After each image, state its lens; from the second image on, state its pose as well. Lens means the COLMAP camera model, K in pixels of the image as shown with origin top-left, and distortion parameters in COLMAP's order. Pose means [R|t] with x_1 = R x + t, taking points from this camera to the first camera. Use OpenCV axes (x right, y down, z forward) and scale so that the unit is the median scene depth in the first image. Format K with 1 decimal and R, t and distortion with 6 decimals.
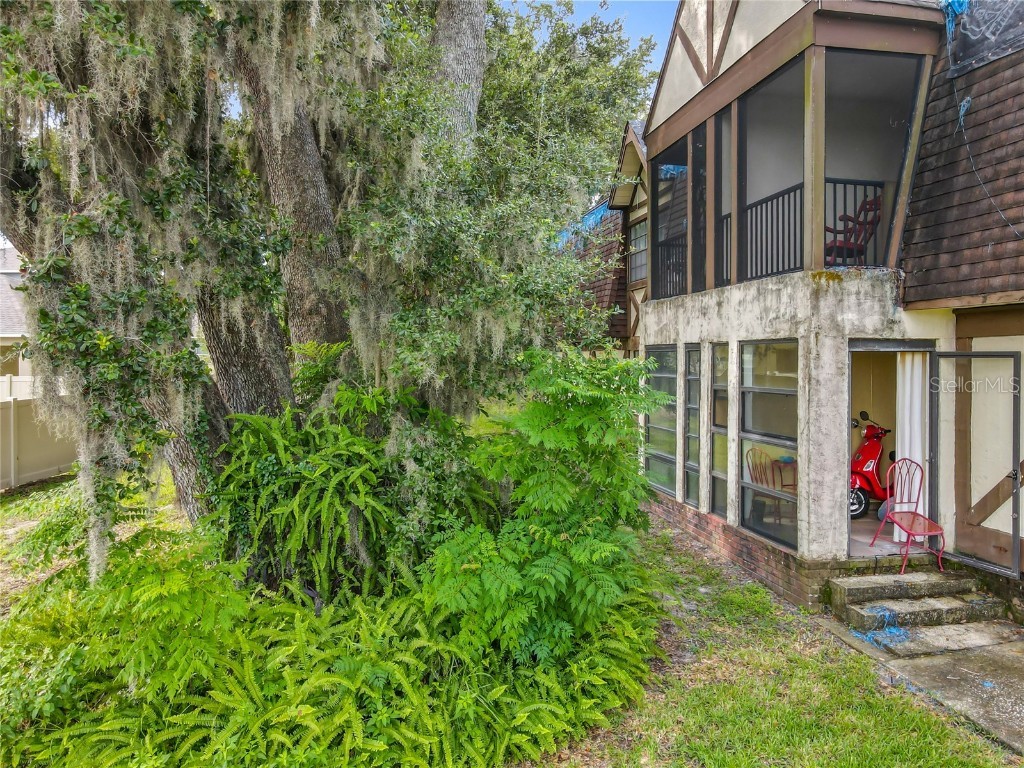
lens RADIAL K [[748.7, 0, 512.0], [0, 748.7, 384.0], [0, 0, 1]] dist [0.010166, 0.003577]
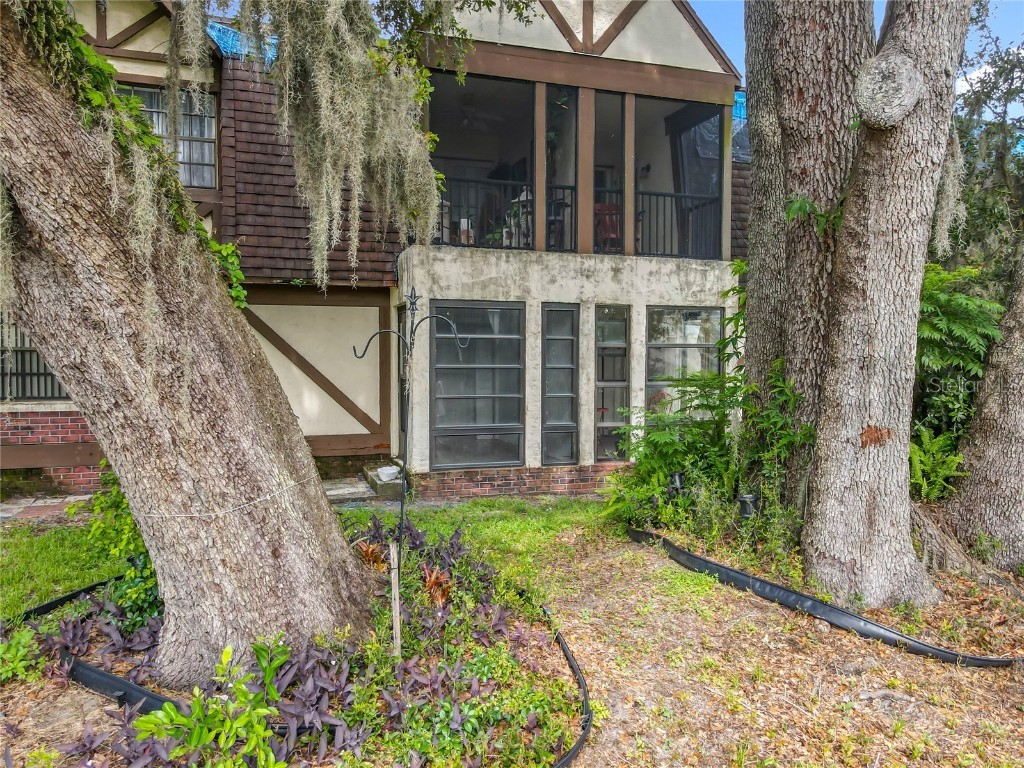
lens RADIAL K [[748.7, 0, 512.0], [0, 748.7, 384.0], [0, 0, 1]] dist [0.010166, 0.003577]
pose [[-0.138369, -0.026020, 0.990039, -0.829859], [0.032893, 0.998983, 0.030852, 0.022672], [-0.989834, 0.036834, -0.137372, 1.361576]]
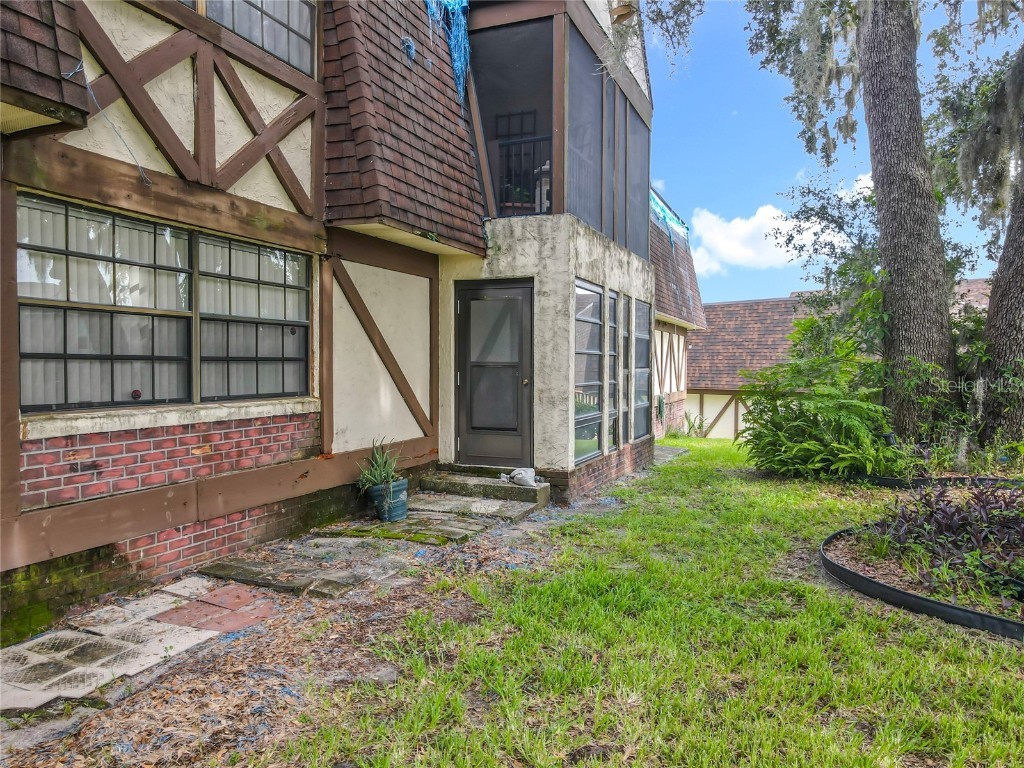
lens RADIAL K [[748.7, 0, 512.0], [0, 748.7, 384.0], [0, 0, 1]] dist [0.010166, 0.003577]
pose [[-0.843994, -0.009305, 0.536272, -0.304916], [0.022906, 0.998312, 0.053373, 0.017894], [-0.535863, 0.057330, -0.842356, 2.051245]]
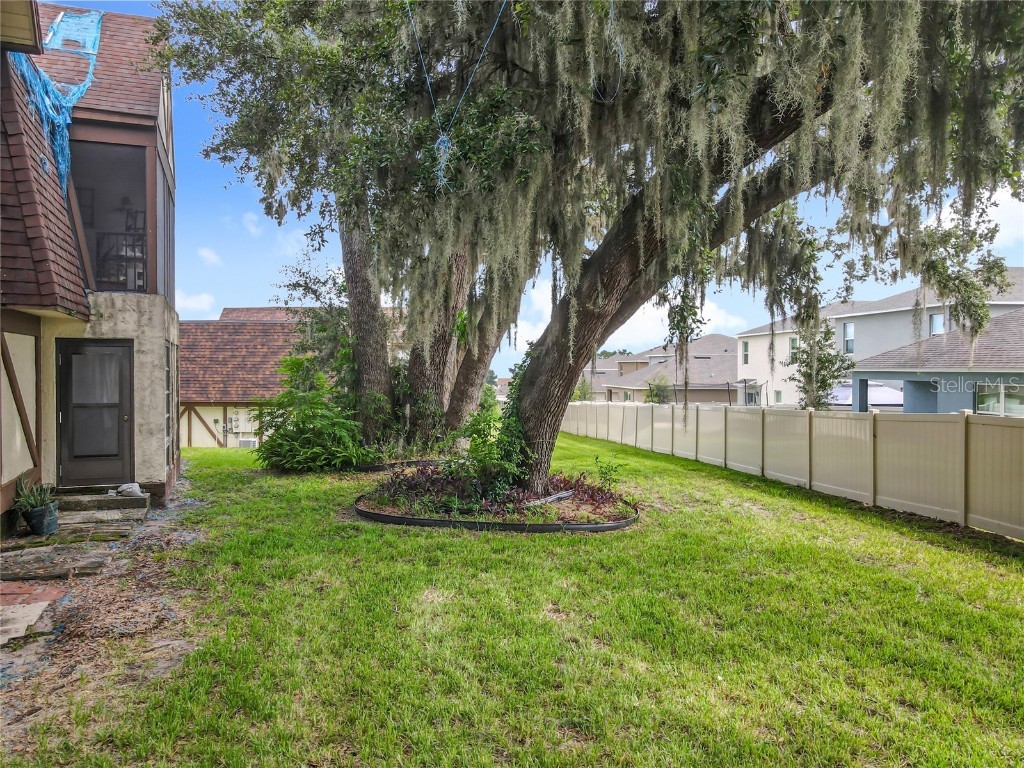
lens RADIAL K [[748.7, 0, 512.0], [0, 748.7, 384.0], [0, 0, 1]] dist [0.010166, 0.003577]
pose [[-0.980605, 0.005007, -0.195932, -0.211095], [-0.007157, 0.998092, 0.061325, -0.059743], [0.195865, 0.061538, -0.978698, 2.515977]]
